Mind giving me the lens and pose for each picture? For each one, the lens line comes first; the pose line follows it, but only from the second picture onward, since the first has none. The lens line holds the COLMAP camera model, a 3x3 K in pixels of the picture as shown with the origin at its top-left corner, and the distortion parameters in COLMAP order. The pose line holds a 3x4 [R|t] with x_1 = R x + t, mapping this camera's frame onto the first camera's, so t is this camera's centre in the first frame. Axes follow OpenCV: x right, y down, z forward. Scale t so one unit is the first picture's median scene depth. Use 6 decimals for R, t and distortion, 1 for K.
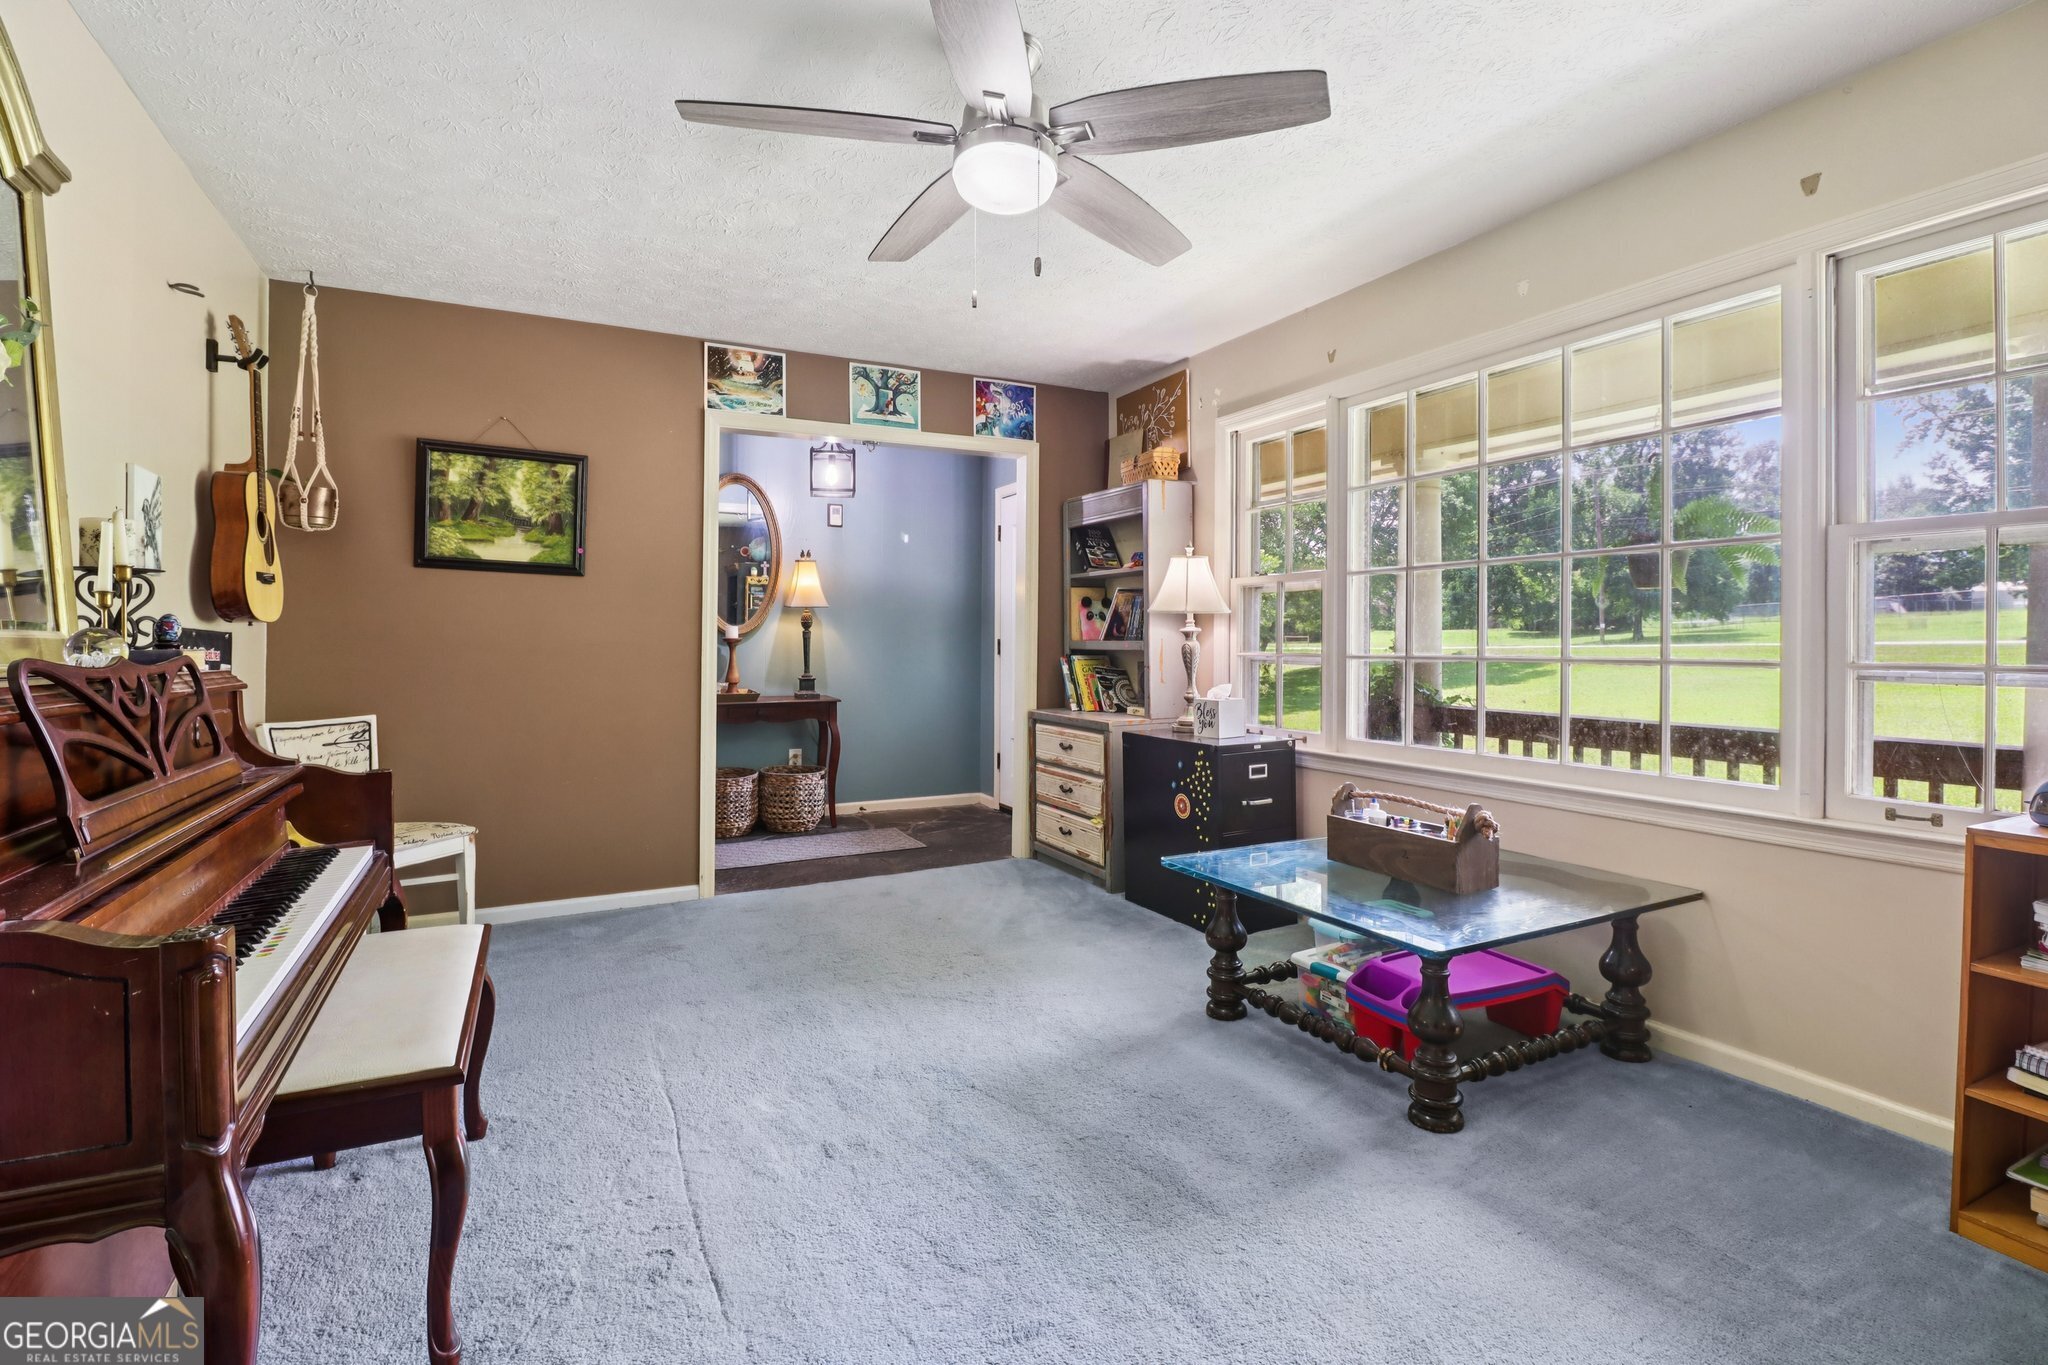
lens RADIAL K [[974.0, 0, 1017.6], [0, 974.0, 646.7], [0, 0, 1]] dist [0.001834, -0.000029]
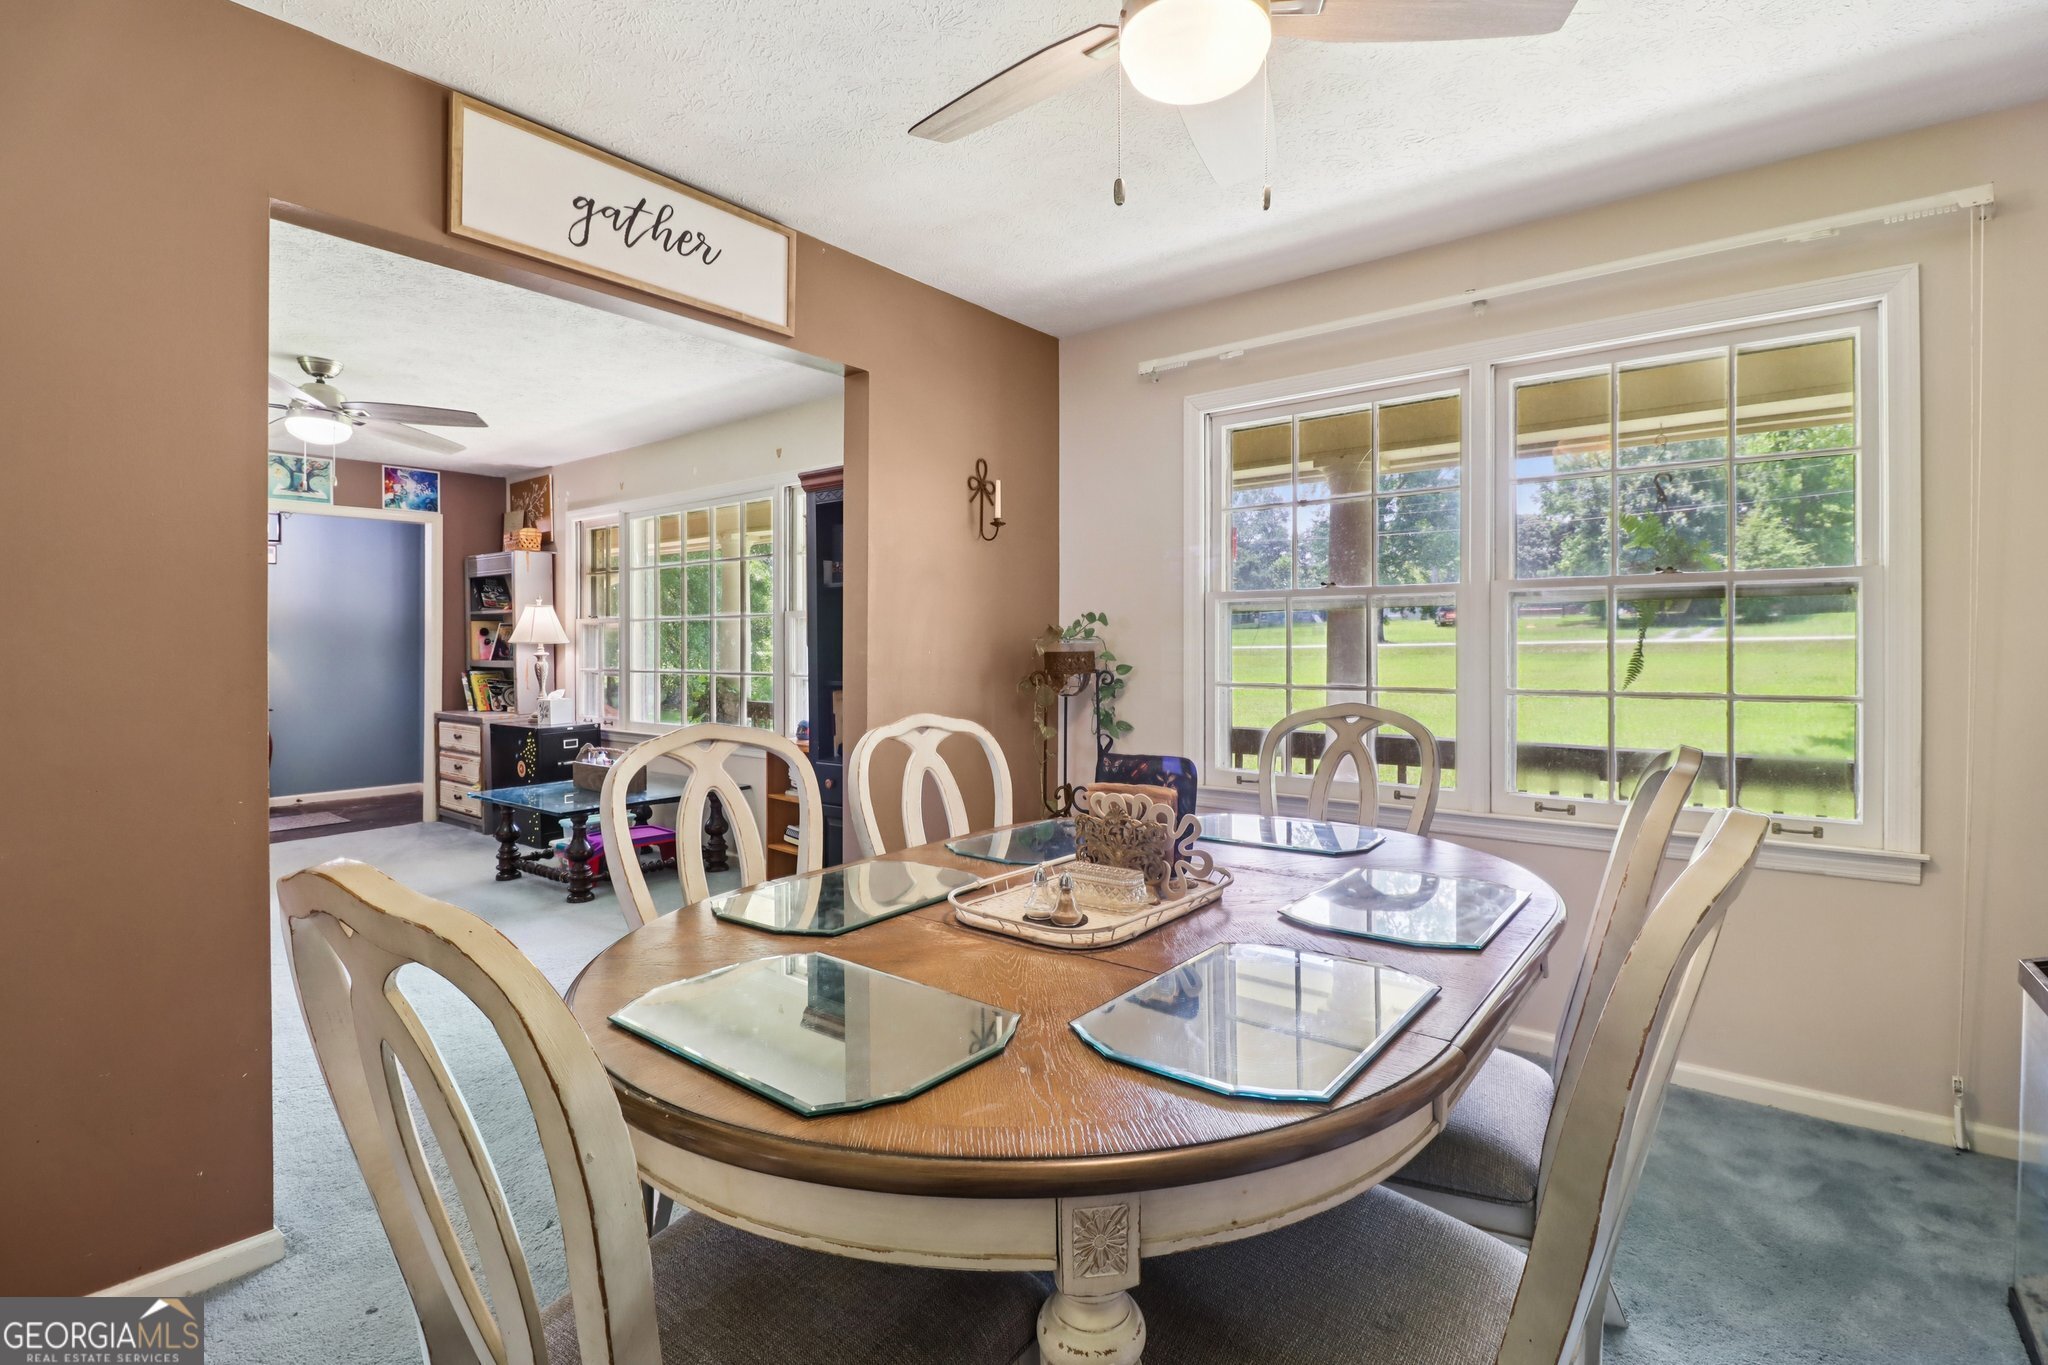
lens RADIAL K [[964.6, 0, 1017.8], [0, 964.6, 661.4], [0, 0, 1]] dist [-0.008959, -0.004974]
pose [[0.908098, -0.001734, 0.418754, 0.202308], [-0.000074, 0.999991, 0.004301, -0.011024], [-0.418757, -0.003937, 0.908090, -0.588574]]
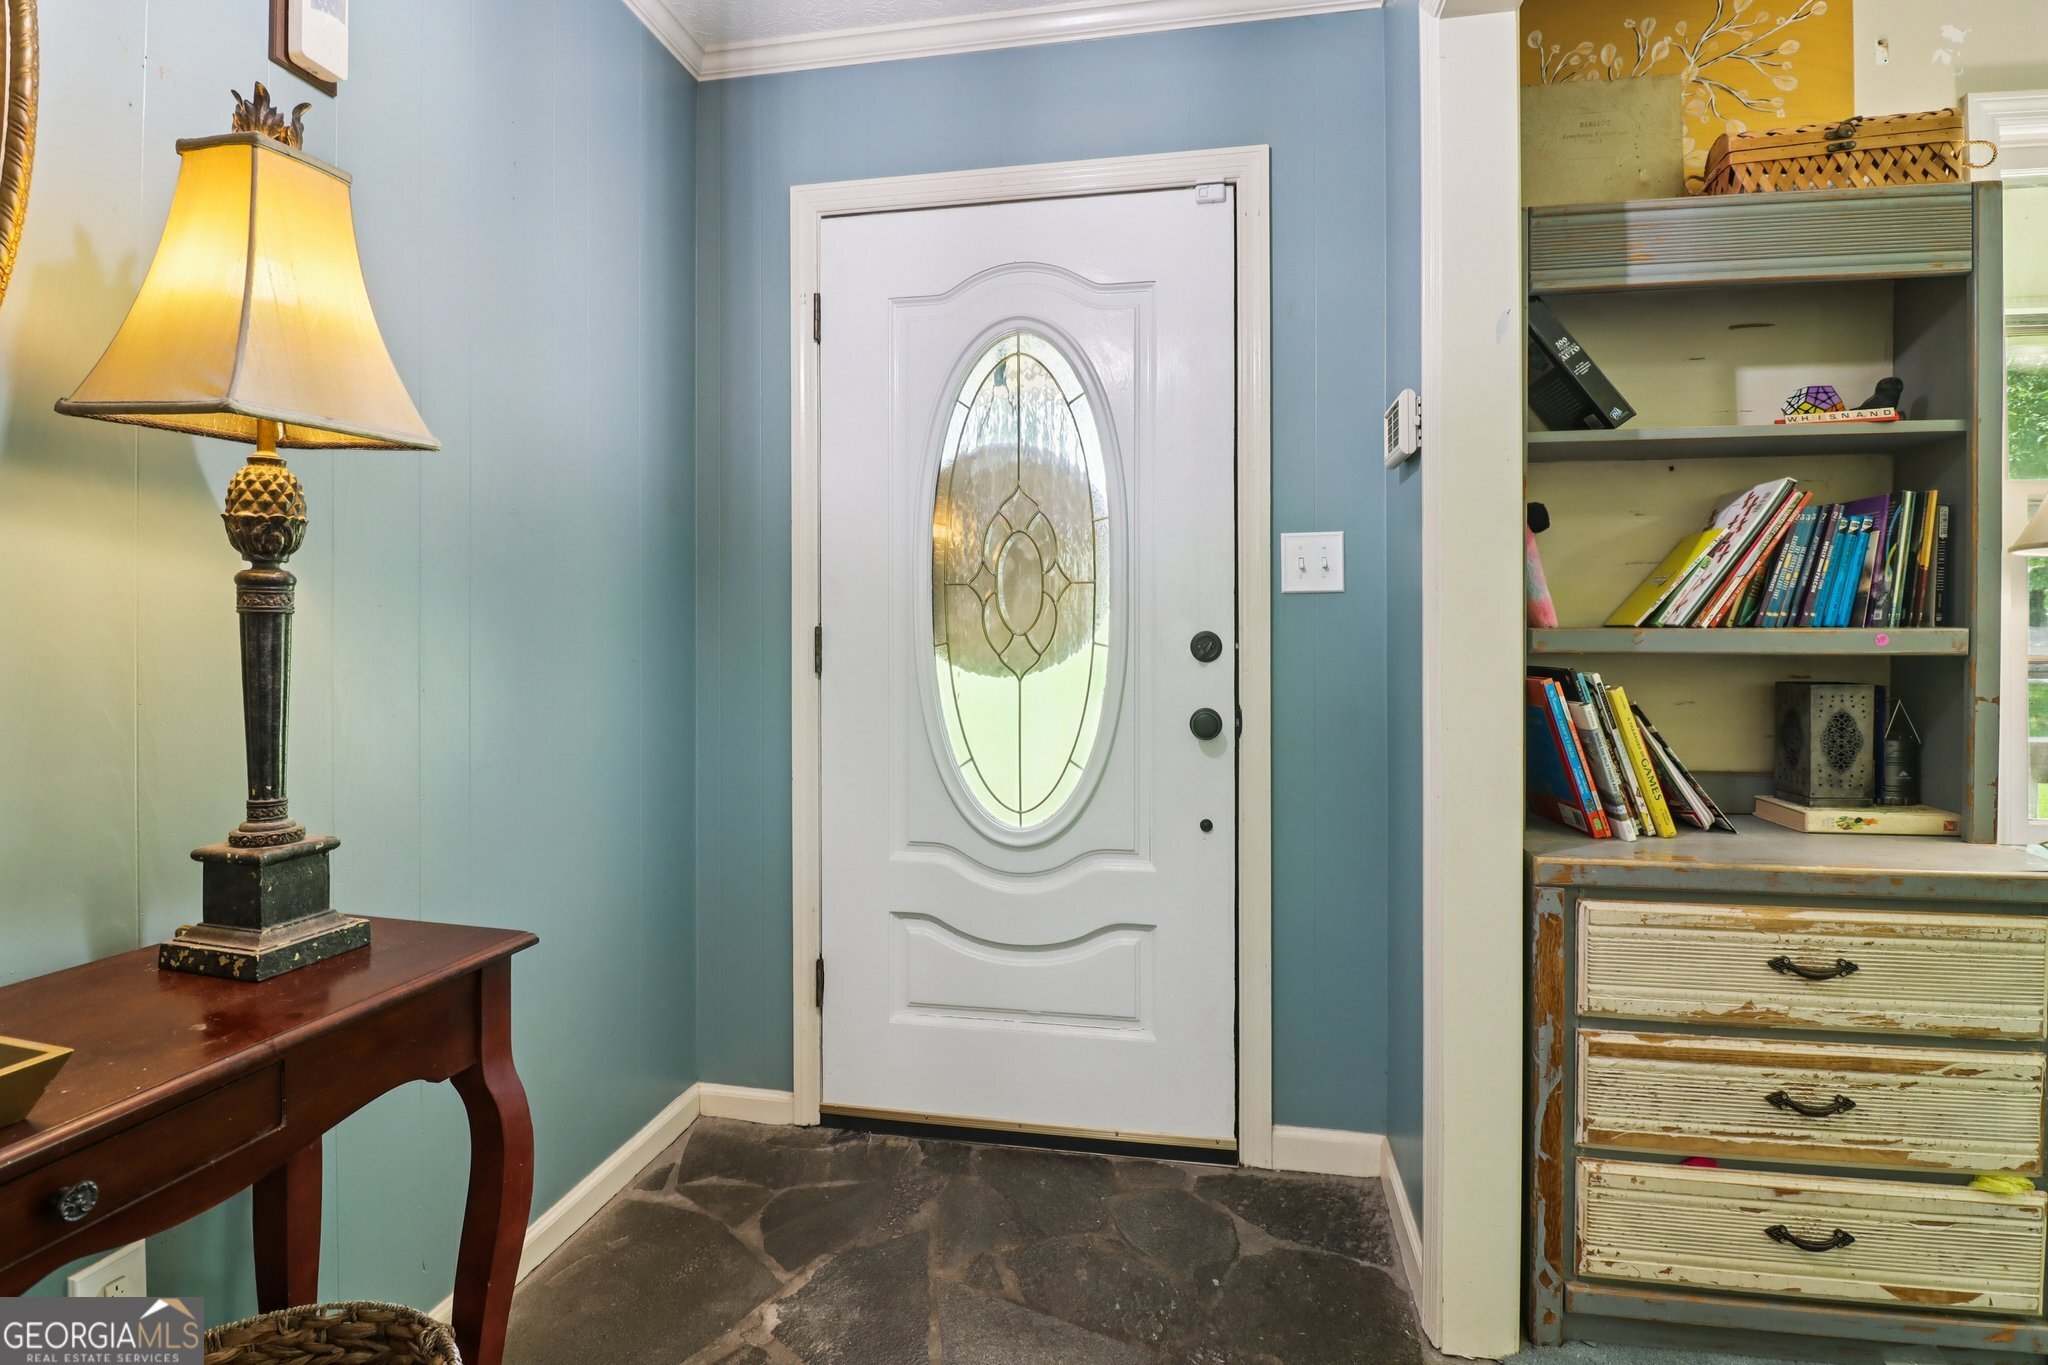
lens RADIAL K [[1027.3, 0, 1024.5], [0, 1027.3, 665.0], [0, 0, 1]] dist [-0.000391, -0.000430]
pose [[0.586298, -0.016335, 0.809931, -0.366131], [0.008253, 0.999865, 0.014192, -0.002007], [-0.810053, -0.001636, 0.586354, 1.012716]]
